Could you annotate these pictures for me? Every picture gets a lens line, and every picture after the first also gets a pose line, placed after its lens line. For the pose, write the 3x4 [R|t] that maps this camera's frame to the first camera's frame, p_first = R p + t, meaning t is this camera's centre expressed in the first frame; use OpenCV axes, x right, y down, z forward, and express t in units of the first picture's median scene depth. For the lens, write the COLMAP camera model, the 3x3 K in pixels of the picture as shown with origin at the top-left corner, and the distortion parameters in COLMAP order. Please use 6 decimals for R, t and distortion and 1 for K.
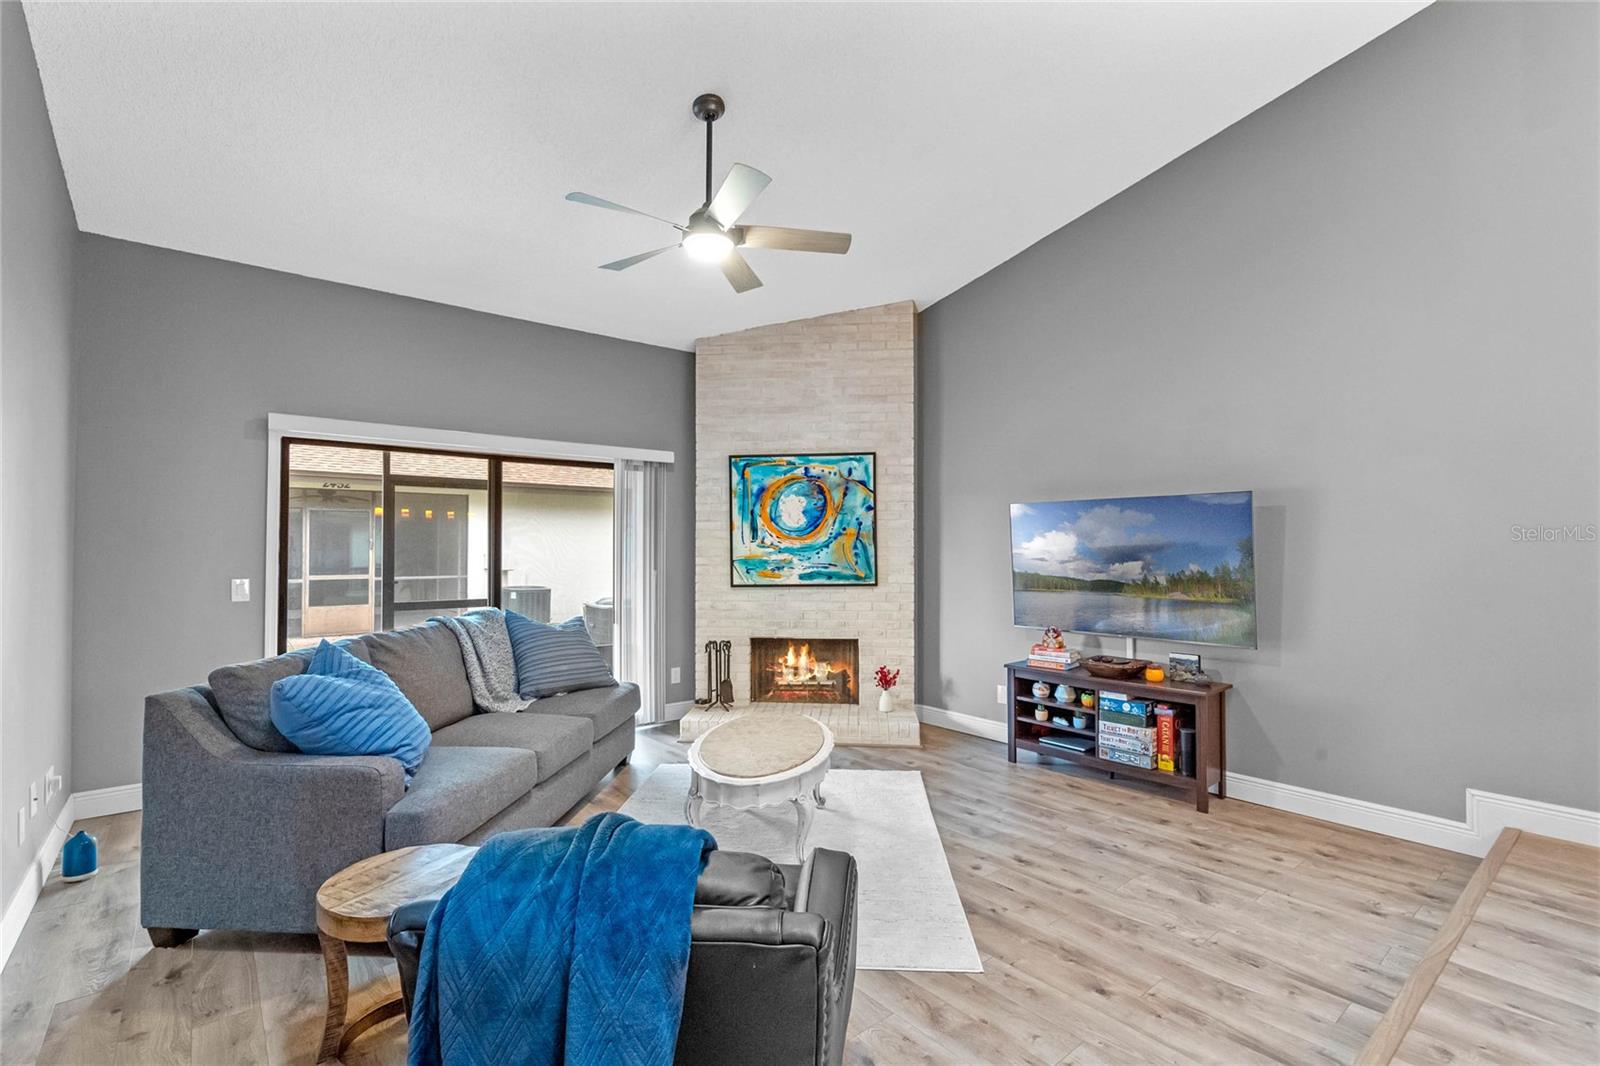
lens RADIAL K [[728.5, 0, 820.8], [0, 728.5, 537.0], [0, 0, 1]] dist [-0.002266, 0.002063]
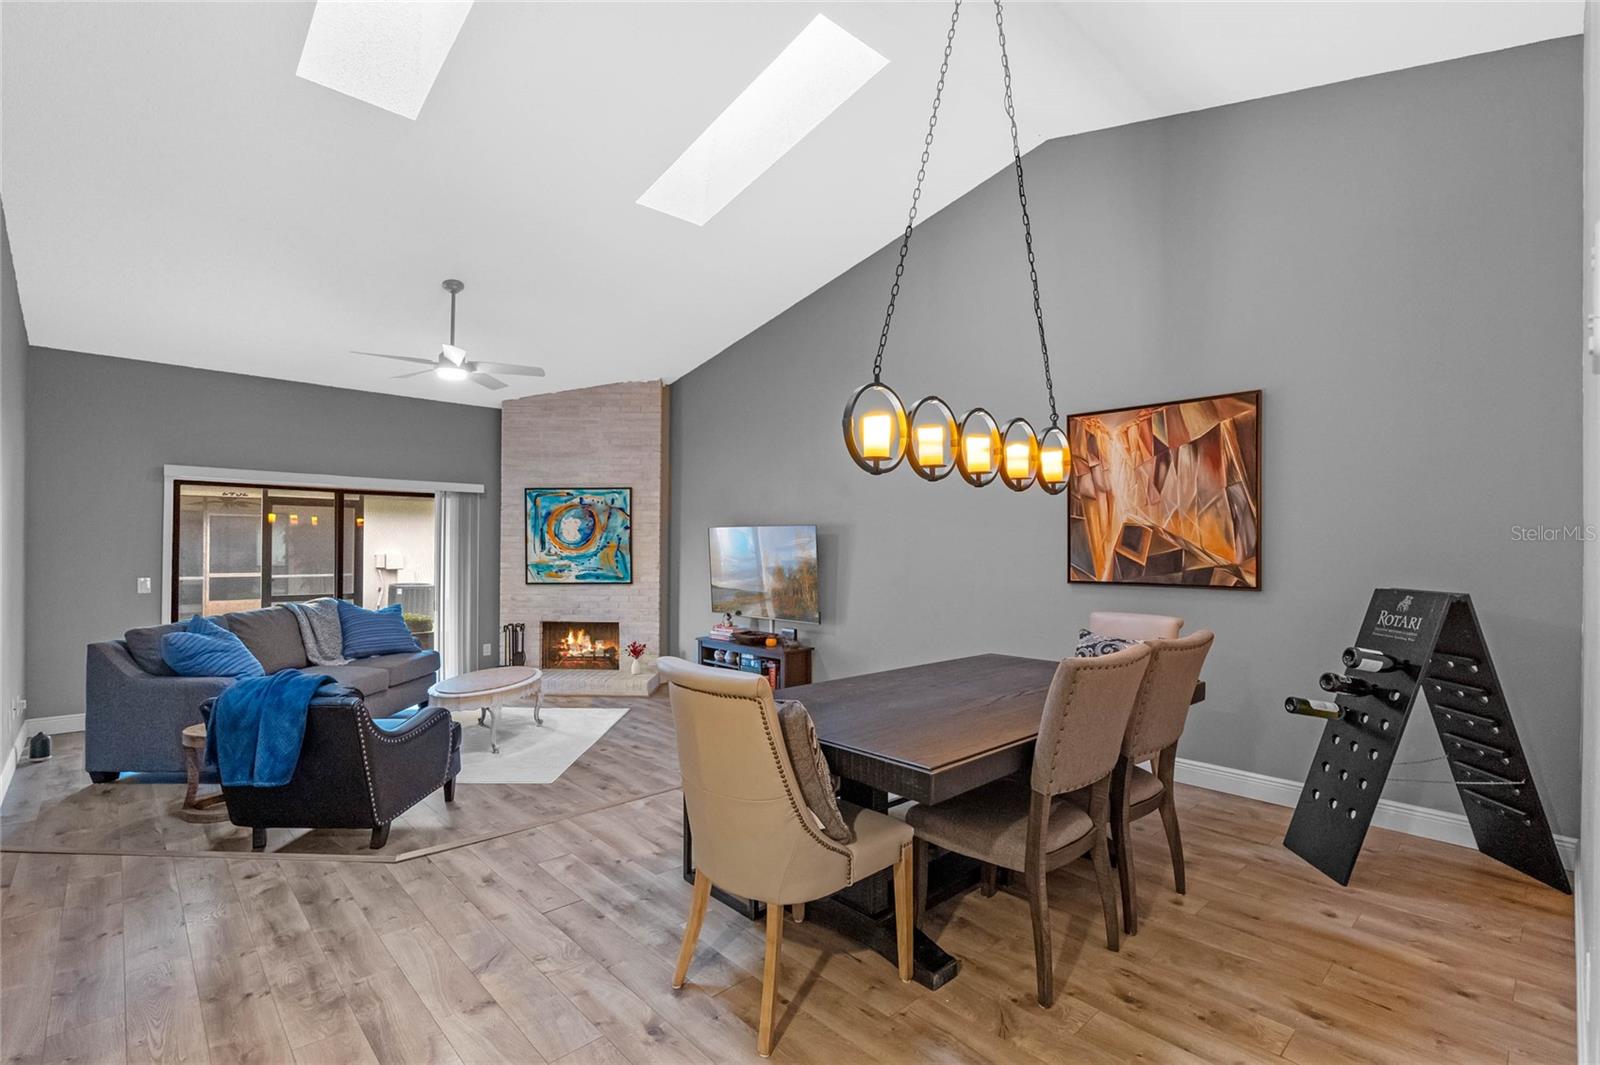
lens RADIAL K [[729.9, 0, 810.8], [0, 729.9, 542.5], [0, 0, 1]] dist [0.002460, 0.000309]
pose [[0.997878, 0.006955, 0.064743, 0.325031], [-0.007615, 0.999921, 0.009953, -0.027985], [-0.064669, -0.010425, 0.997852, -0.405099]]
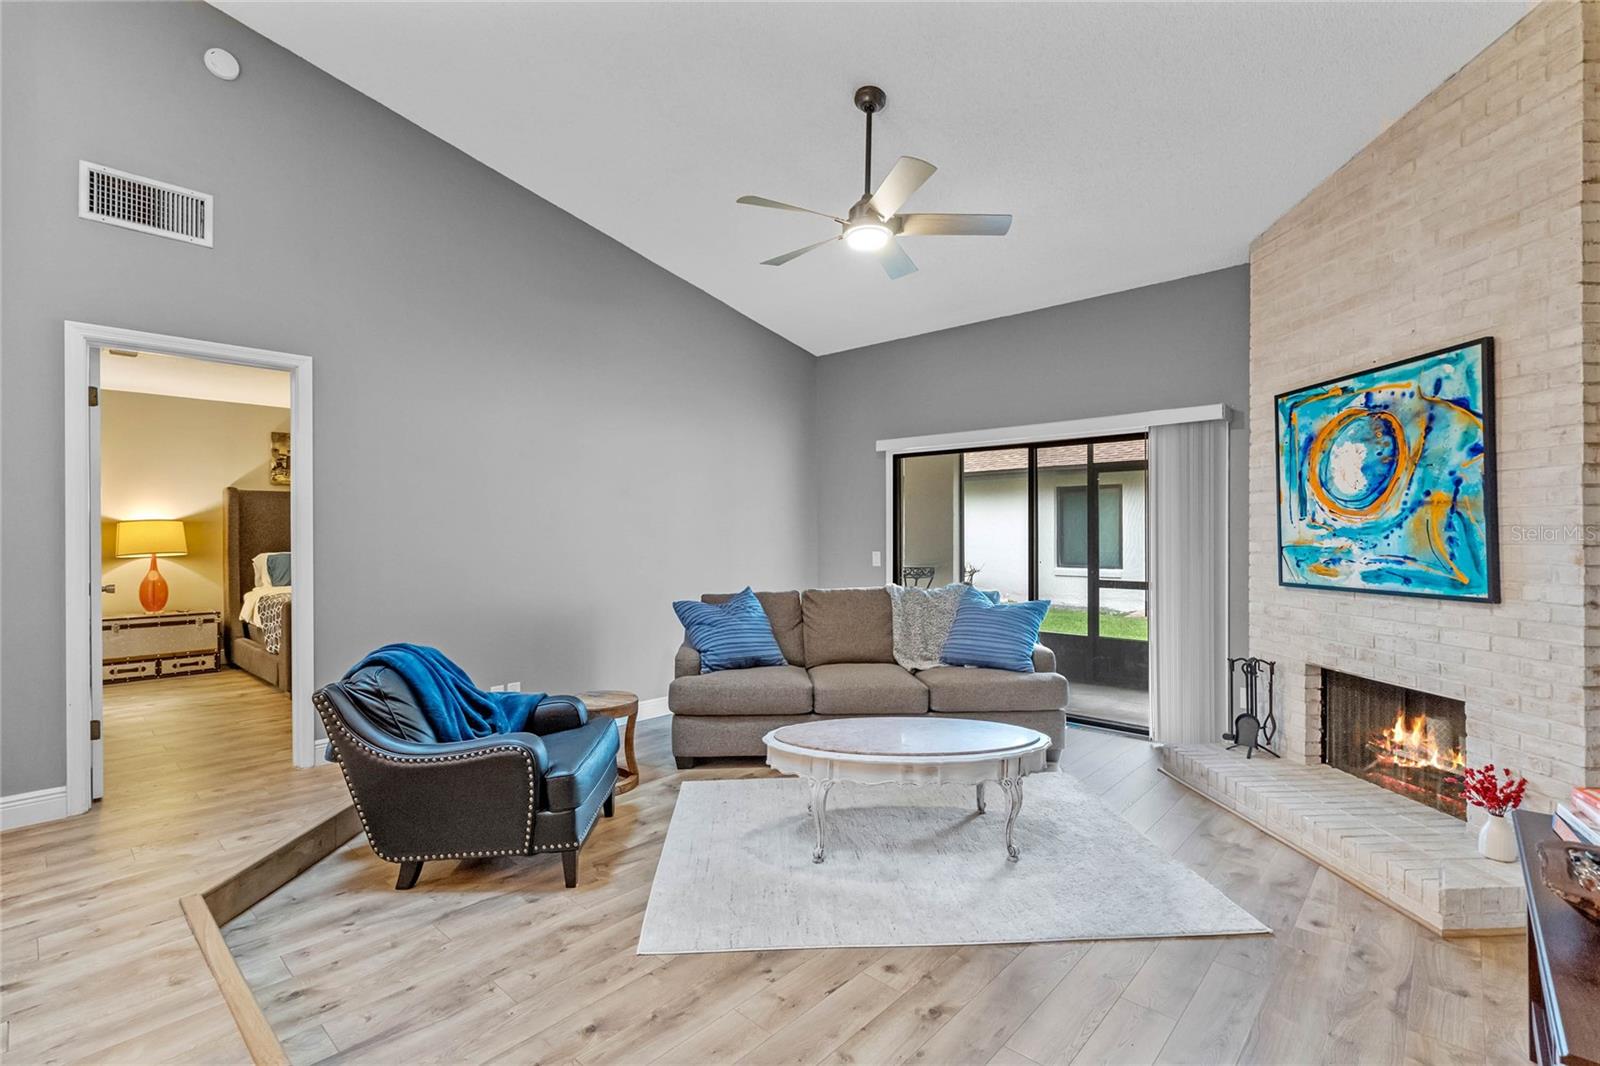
lens RADIAL K [[727.2, 0, 774.0], [0, 727.2, 533.4], [0, 0, 1]] dist [-0.002261, 0.000397]
pose [[0.110934, 0.001704, -0.993826, 0.515774], [0.020341, 0.999785, 0.003985, 0.006784], [0.993620, -0.020658, 0.110876, 0.452948]]
